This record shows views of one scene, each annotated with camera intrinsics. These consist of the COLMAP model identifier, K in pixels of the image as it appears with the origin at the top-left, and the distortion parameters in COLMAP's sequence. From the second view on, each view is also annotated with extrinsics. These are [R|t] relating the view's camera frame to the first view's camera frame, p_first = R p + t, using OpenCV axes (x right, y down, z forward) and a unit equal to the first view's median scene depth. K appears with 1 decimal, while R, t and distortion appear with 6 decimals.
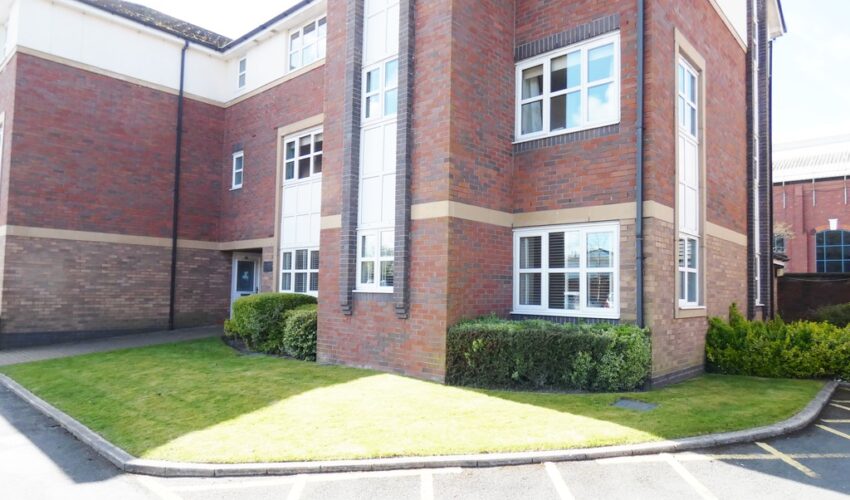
lens RADIAL K [[522.8, 0, 424.2], [0, 522.8, 237.9], [0, 0, 1]] dist [-0.058715, 0.002526]
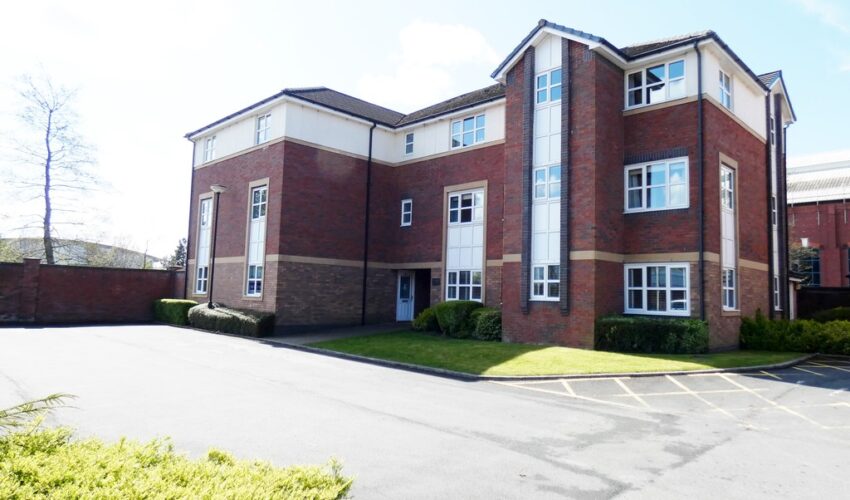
lens RADIAL K [[539.0, 0, 424.2], [0, 539.0, 214.4], [0, 0, 1]] dist [-0.067492, -0.004024]
pose [[0.998285, 0.002111, -0.058503, -0.373230], [-0.005112, 0.998676, -0.051186, -0.083812], [0.058317, 0.051397, 0.996974, -0.768613]]
